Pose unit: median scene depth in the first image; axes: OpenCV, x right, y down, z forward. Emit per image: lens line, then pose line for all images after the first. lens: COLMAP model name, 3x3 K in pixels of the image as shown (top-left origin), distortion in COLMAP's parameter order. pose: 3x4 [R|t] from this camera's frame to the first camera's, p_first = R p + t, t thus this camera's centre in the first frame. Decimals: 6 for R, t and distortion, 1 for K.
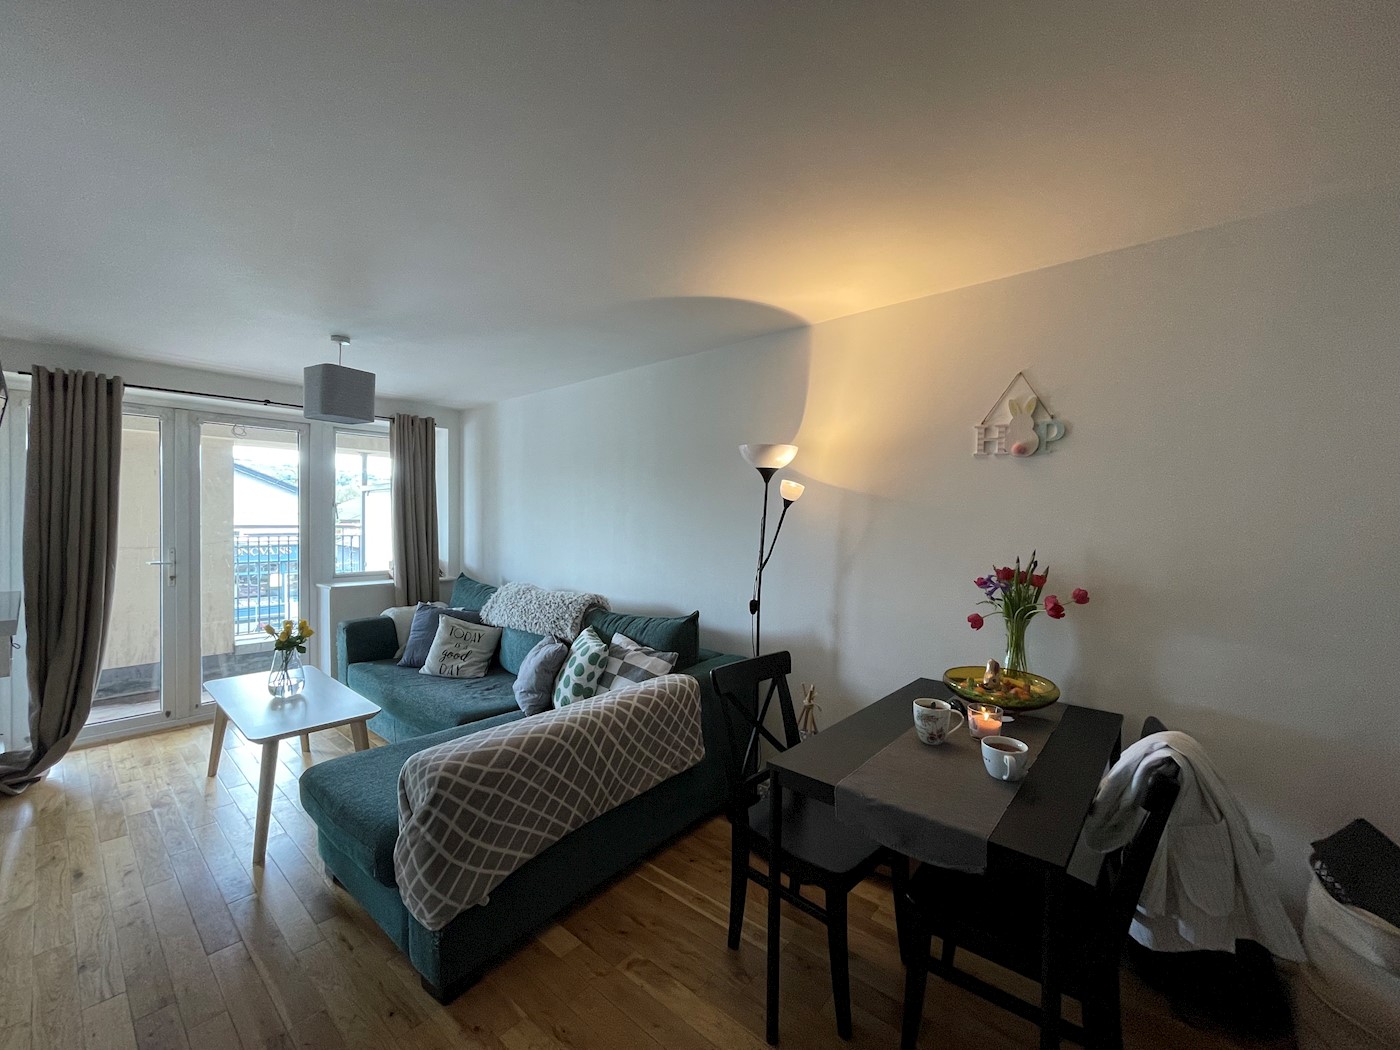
lens RADIAL K [[568.4, 0, 700.4], [0, 568.4, 520.4], [0, 0, 1]] dist [0.000643, 0.000625]
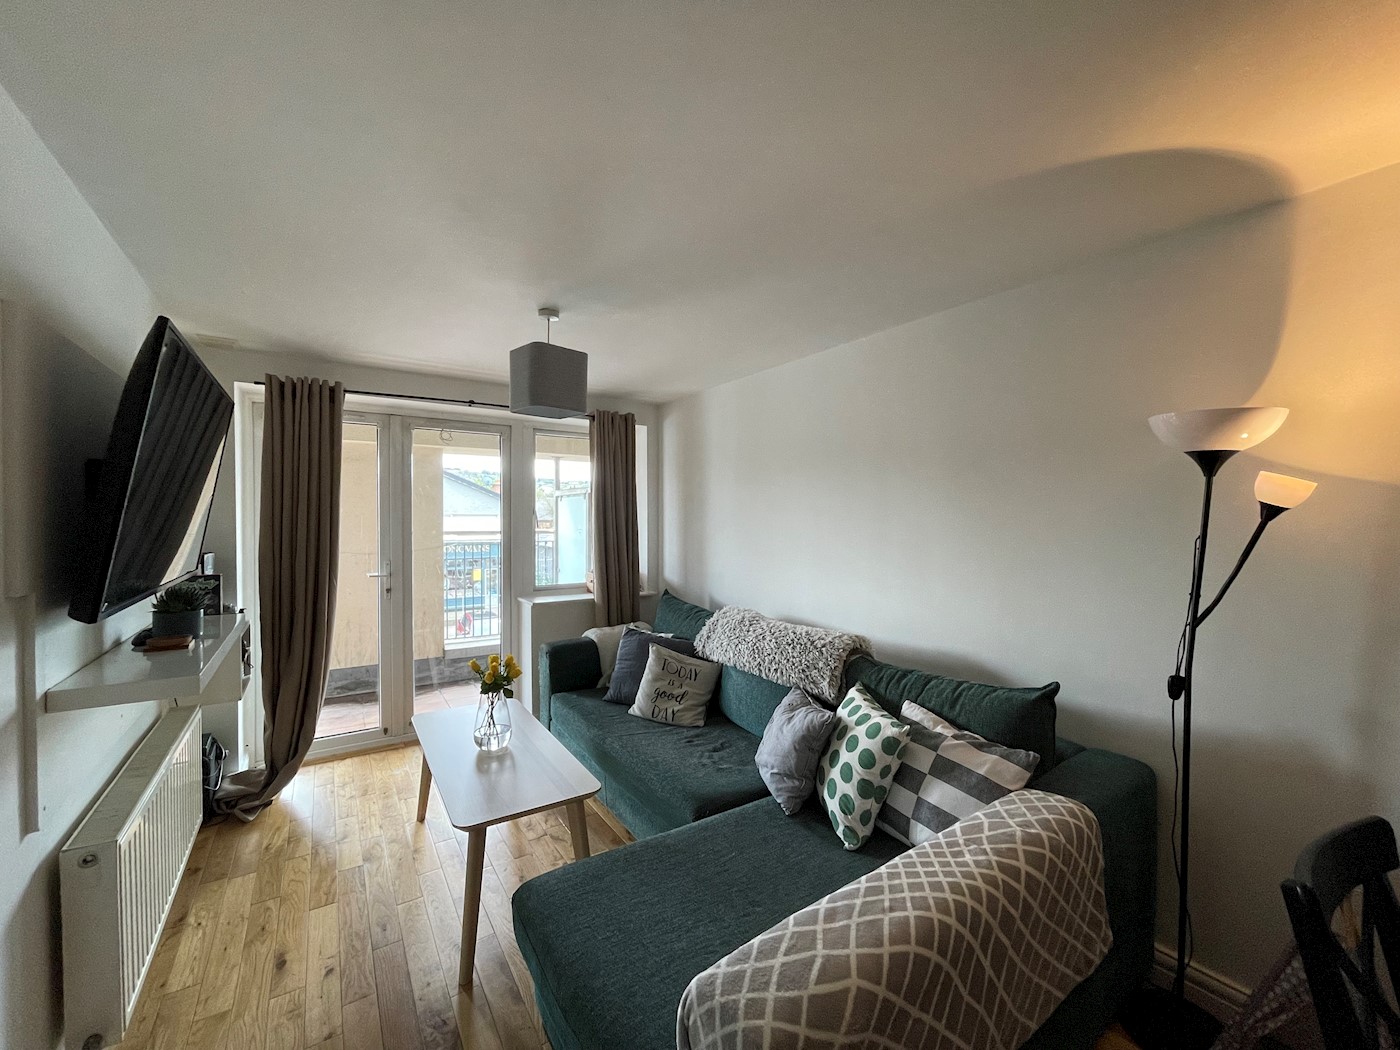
lens RADIAL K [[556.8, 0, 702.4], [0, 556.8, 521.5], [0, 0, 1]] dist [-0.000722, -0.000427]
pose [[0.966678, -0.001798, -0.255990, -0.191910], [0.002996, 0.999986, 0.004289, -0.020785], [0.255978, -0.004913, 0.966670, 0.251512]]
